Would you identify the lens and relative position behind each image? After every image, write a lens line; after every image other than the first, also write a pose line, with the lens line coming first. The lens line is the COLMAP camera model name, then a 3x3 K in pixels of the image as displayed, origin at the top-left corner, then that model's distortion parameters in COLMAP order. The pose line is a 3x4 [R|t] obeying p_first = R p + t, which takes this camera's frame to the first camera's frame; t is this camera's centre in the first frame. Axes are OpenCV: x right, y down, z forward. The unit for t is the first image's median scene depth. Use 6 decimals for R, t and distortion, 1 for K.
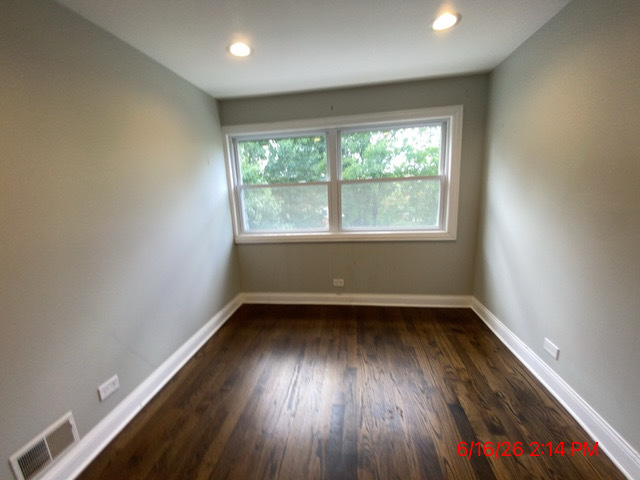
lens RADIAL K [[264.0, 0, 316.8], [0, 264.0, 240.8], [0, 0, 1]] dist [0.015332, -0.003561]
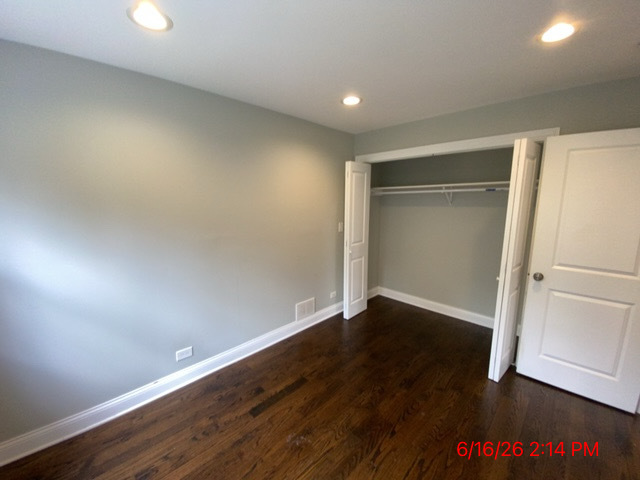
lens RADIAL K [[264.0, 0, 328.6], [0, 264.0, 249.0], [0, 0, 1]] dist [0.015332, -0.003561]
pose [[-0.803618, -0.069689, 0.591051, -0.220345], [0.154933, 0.934381, 0.320824, -0.211889], [-0.574625, 0.349393, -0.740089, 0.847328]]
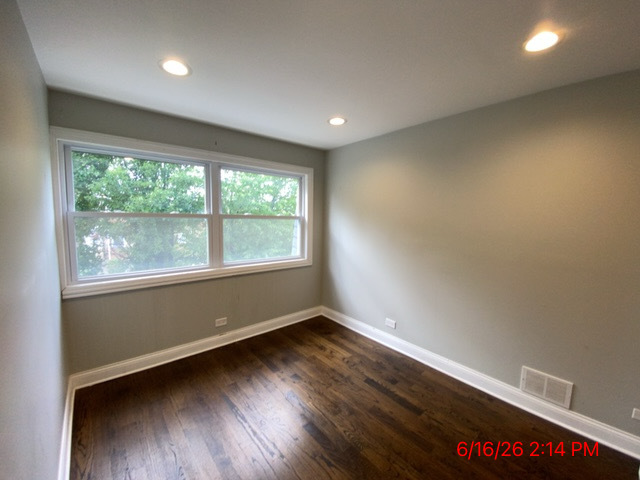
lens RADIAL K [[264.0, 0, 314.8], [0, 264.0, 239.4], [0, 0, 1]] dist [0.015332, -0.003561]
pose [[0.676001, -0.010093, 0.736831, -0.427254], [0.099884, 0.991933, -0.078051, -0.026353], [-0.730100, 0.126360, 0.671556, 0.095143]]
